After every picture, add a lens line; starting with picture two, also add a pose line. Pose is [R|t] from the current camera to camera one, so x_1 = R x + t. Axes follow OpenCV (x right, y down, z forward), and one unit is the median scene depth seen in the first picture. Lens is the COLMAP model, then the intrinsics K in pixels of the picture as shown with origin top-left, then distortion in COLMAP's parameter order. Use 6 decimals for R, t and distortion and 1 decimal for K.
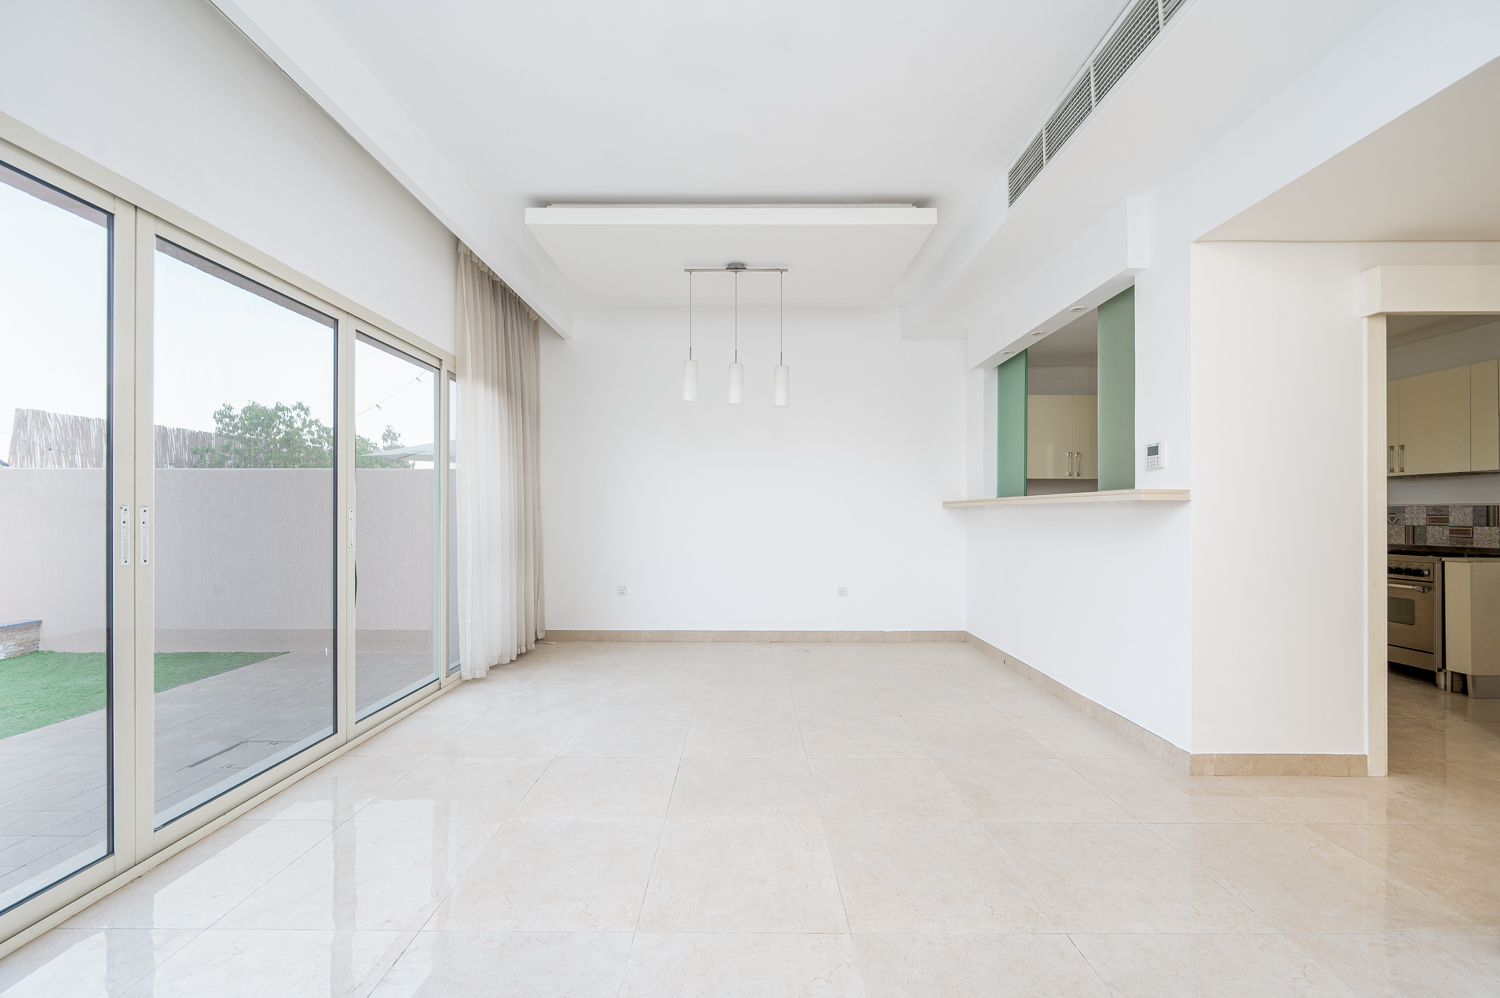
lens RADIAL K [[601.7, 0, 747.7], [0, 601.7, 509.1], [0, 0, 1]] dist [0.000787, 0.000120]
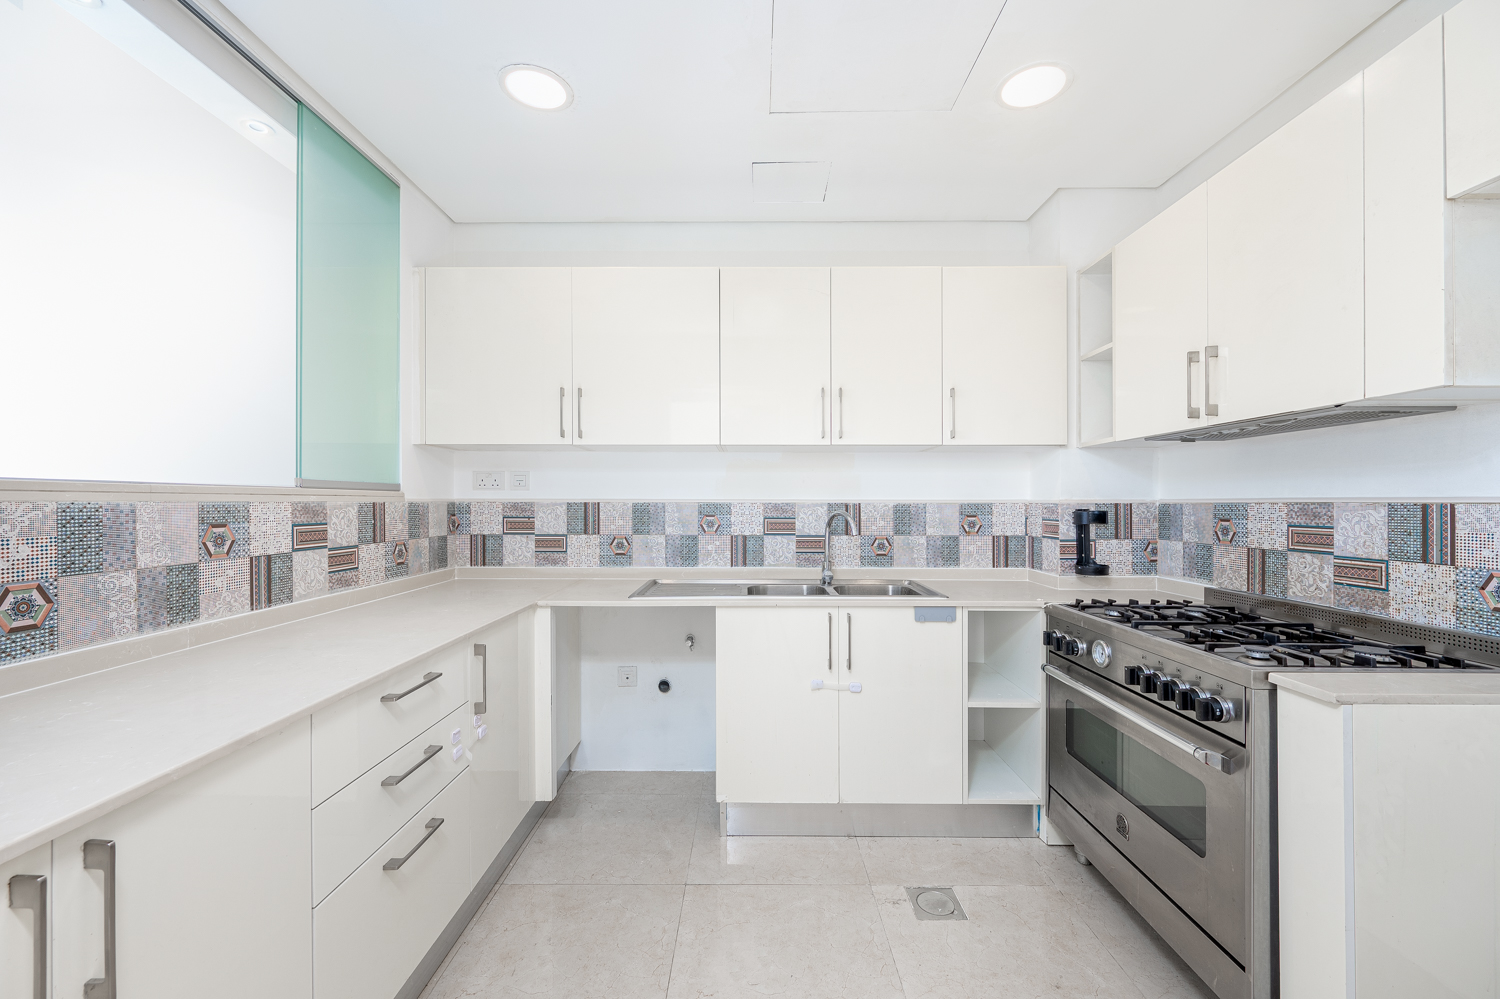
lens RADIAL K [[596.0, 0, 751.0], [0, 596.0, 499.1], [0, 0, 1]] dist [-0.002326, 0.000167]
pose [[0.999996, -0.000159, 0.002949, 0.802562], [0.000161, 1.000000, -0.000777, -0.008112], [-0.002949, 0.000777, 0.999995, 0.629798]]
